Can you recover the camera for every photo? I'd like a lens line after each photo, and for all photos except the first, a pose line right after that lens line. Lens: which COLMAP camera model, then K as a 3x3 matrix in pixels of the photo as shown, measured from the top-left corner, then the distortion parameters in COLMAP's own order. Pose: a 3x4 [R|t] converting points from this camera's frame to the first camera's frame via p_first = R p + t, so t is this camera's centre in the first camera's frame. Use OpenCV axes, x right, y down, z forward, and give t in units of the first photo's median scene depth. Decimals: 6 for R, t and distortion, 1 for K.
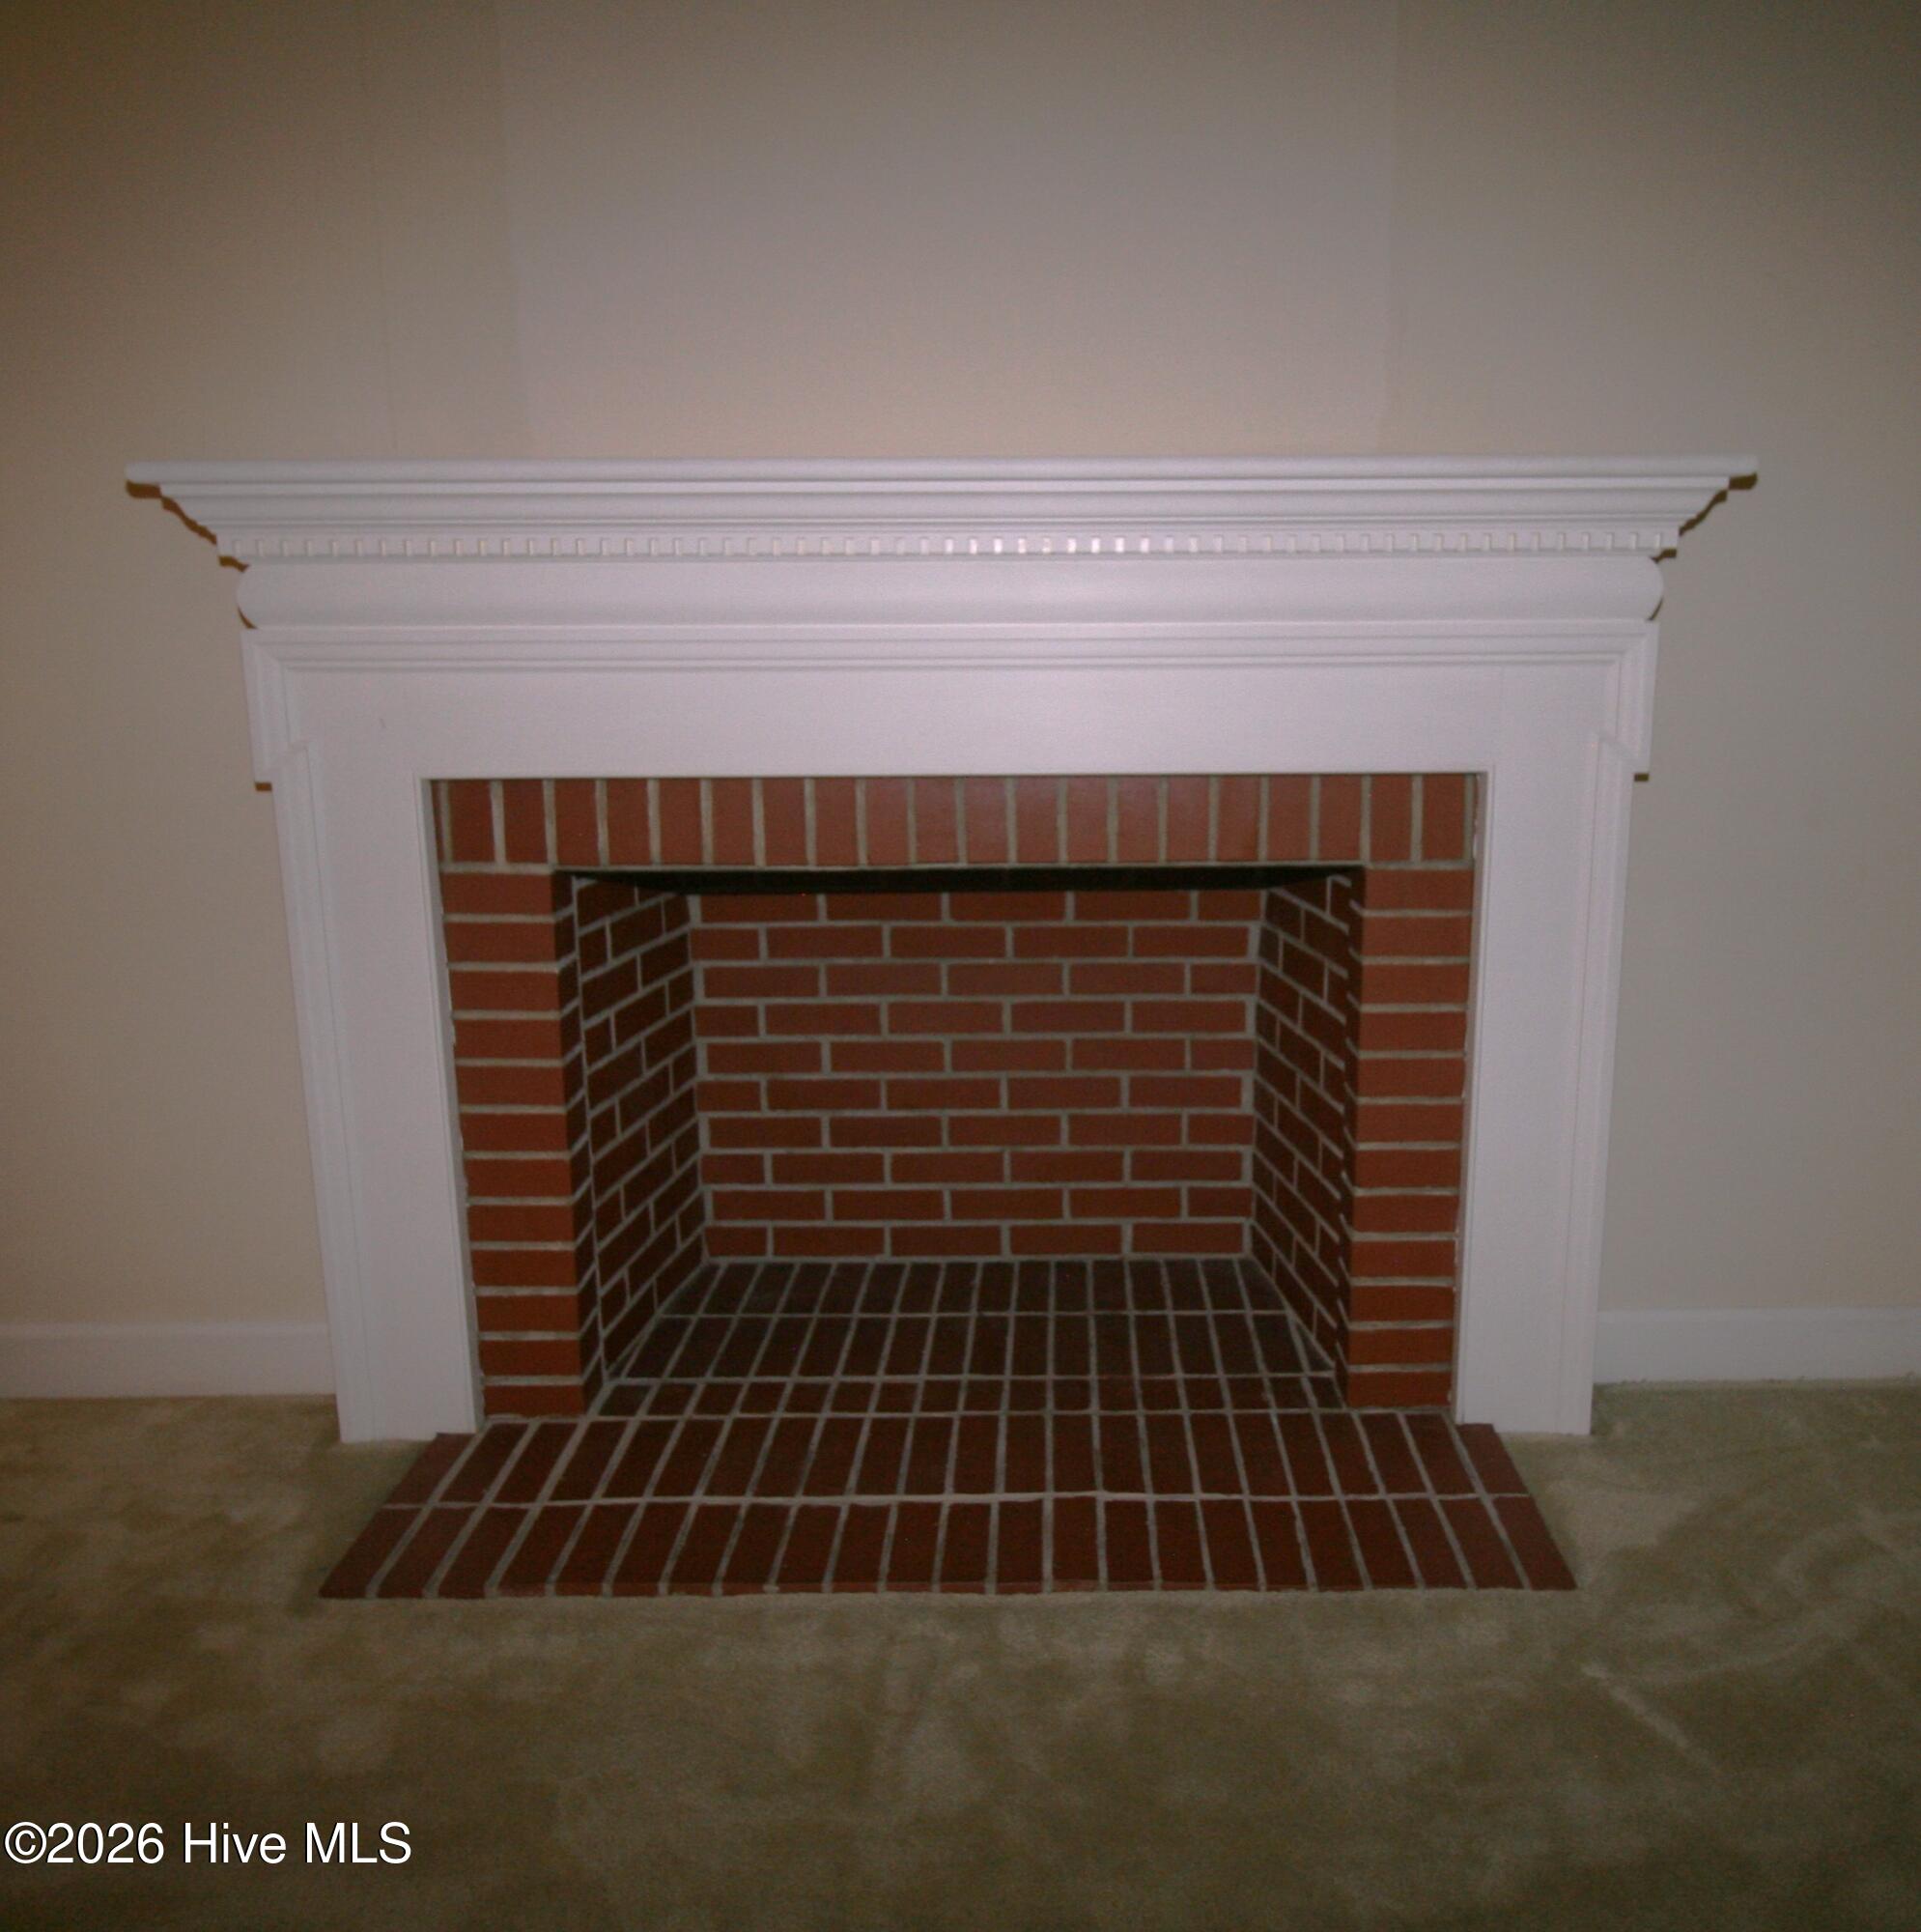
lens RADIAL K [[1496.8, 0, 978.9], [0, 1496.8, 914.4], [0, 0, 1]] dist [-0.012190, -0.002241]
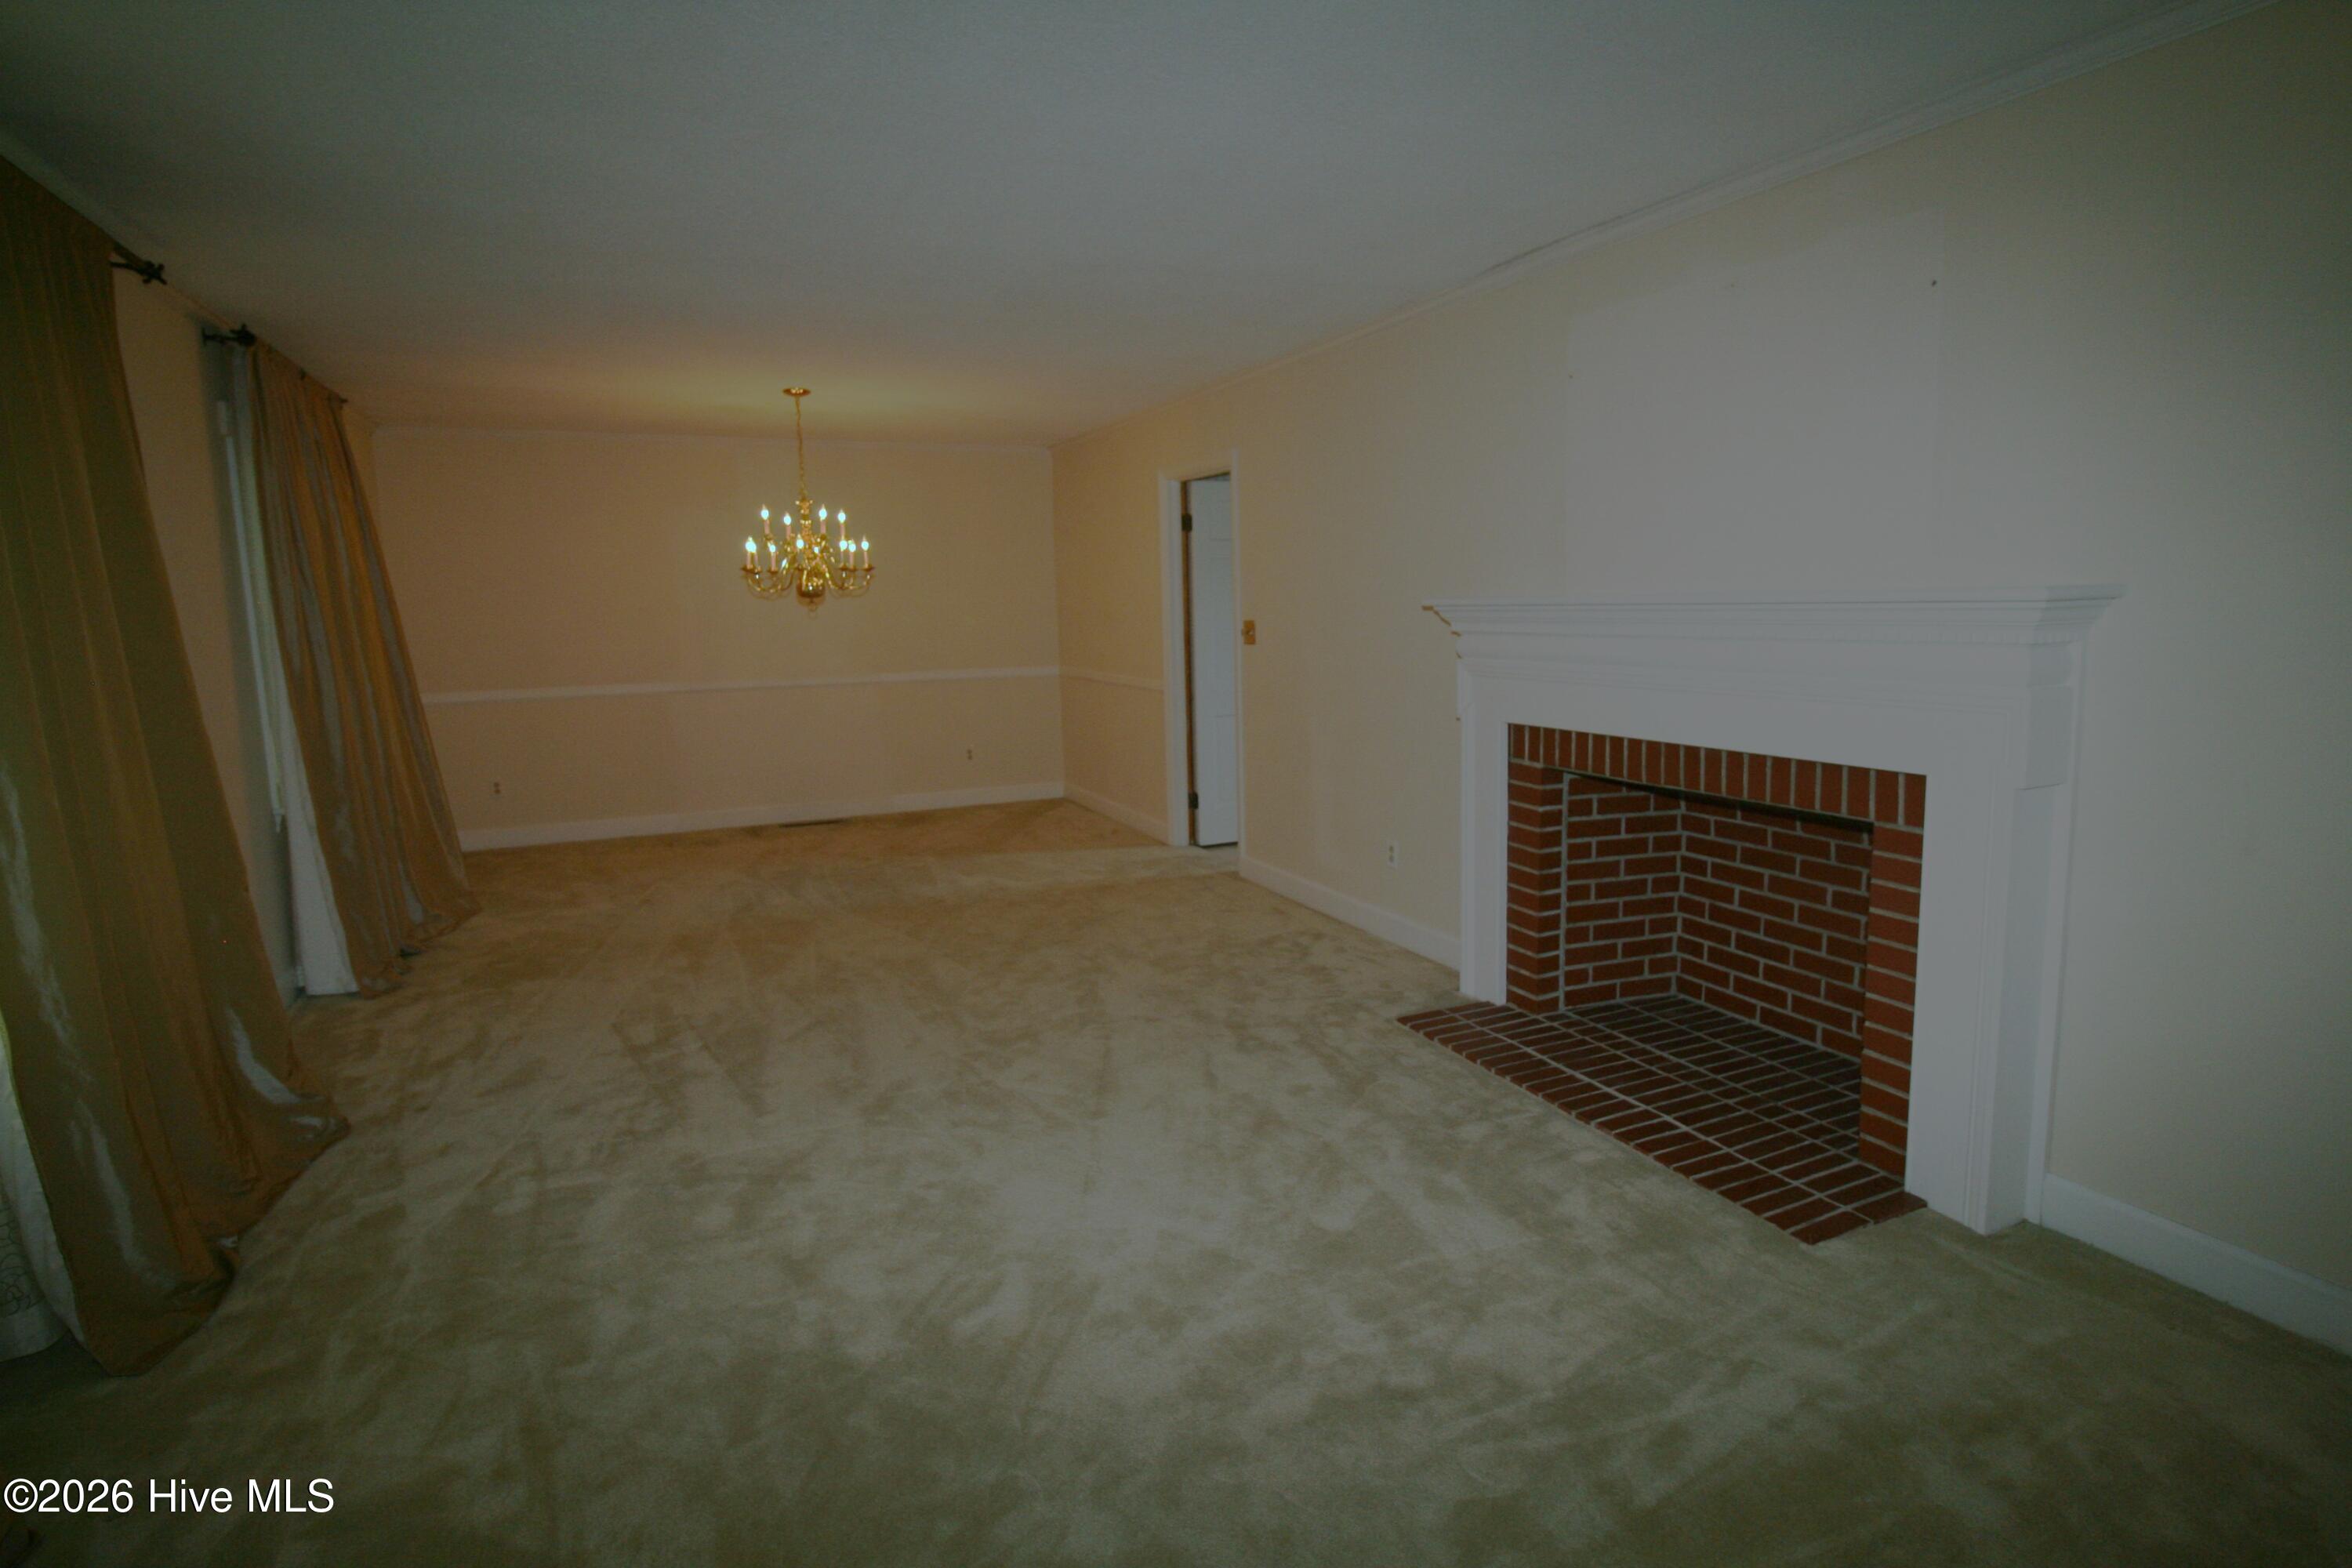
lens RADIAL K [[1211.1, 0, 1176.9], [0, 1211.1, 784.9], [0, 0, 1]] dist [-0.000075, 0.000029]
pose [[0.393313, 0.133485, -0.909663, 1.115204], [-0.149398, 0.985534, 0.080022, -0.062681], [0.907185, 0.104428, 0.407565, -0.243970]]
